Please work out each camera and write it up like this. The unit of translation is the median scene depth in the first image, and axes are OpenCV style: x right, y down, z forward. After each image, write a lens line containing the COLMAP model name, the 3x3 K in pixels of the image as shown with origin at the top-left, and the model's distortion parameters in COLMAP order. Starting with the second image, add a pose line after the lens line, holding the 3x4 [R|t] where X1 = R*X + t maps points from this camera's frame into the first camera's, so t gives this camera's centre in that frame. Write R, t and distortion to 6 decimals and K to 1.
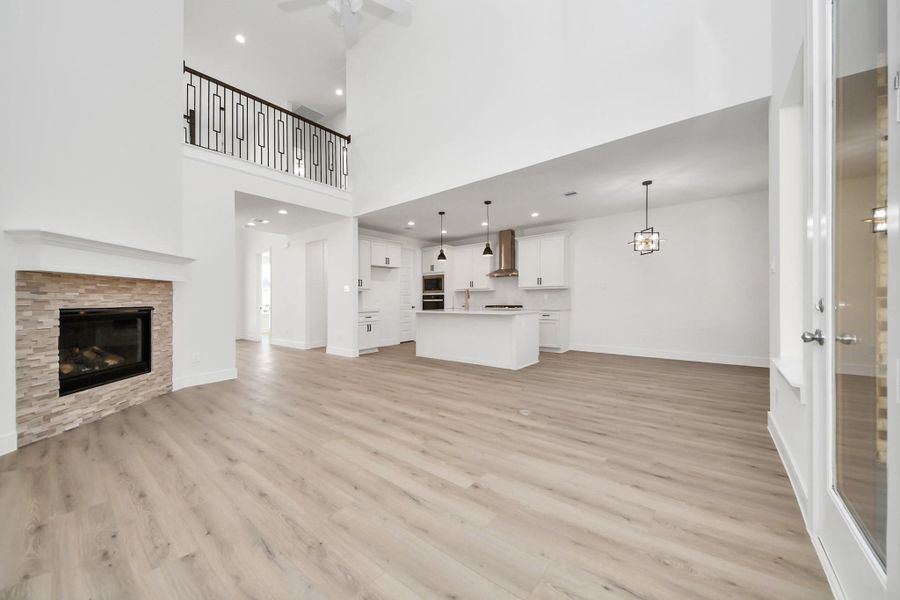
lens RADIAL K [[342.1, 0, 447.9], [0, 342.1, 299.3], [0, 0, 1]] dist [-0.012399, -0.000080]
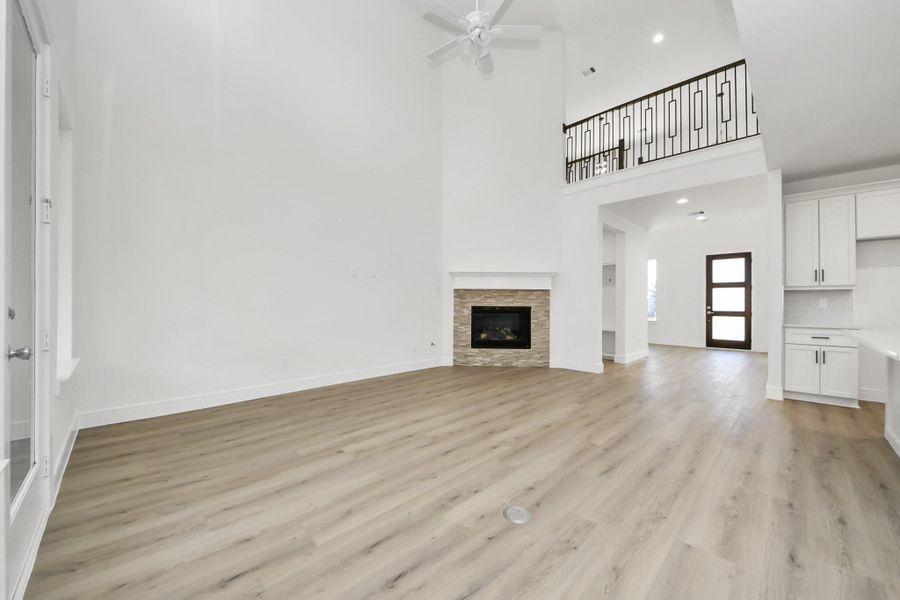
lens RADIAL K [[327.8, 0, 443.4], [0, 327.8, 296.1], [0, 0, 1]] dist [-0.002512, -0.000355]
pose [[-0.132137, -0.004373, -0.991222, 0.832864], [-0.005876, 0.999976, -0.003628, -0.024021], [0.991214, 0.005345, -0.132159, 1.023630]]
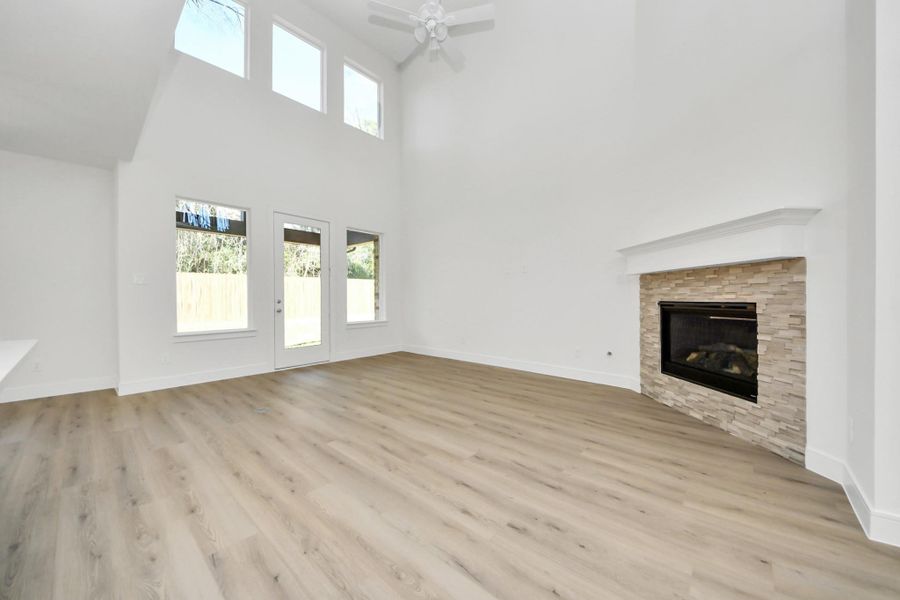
lens RADIAL K [[331.1, 0, 445.0], [0, 331.1, 302.1], [0, 0, 1]] dist [-0.001384, -0.000203]
pose [[-0.998715, 0.012736, 0.049061, -0.401429], [0.013295, 0.999850, 0.011070, 0.007189], [-0.048913, 0.011708, -0.998734, 2.106232]]
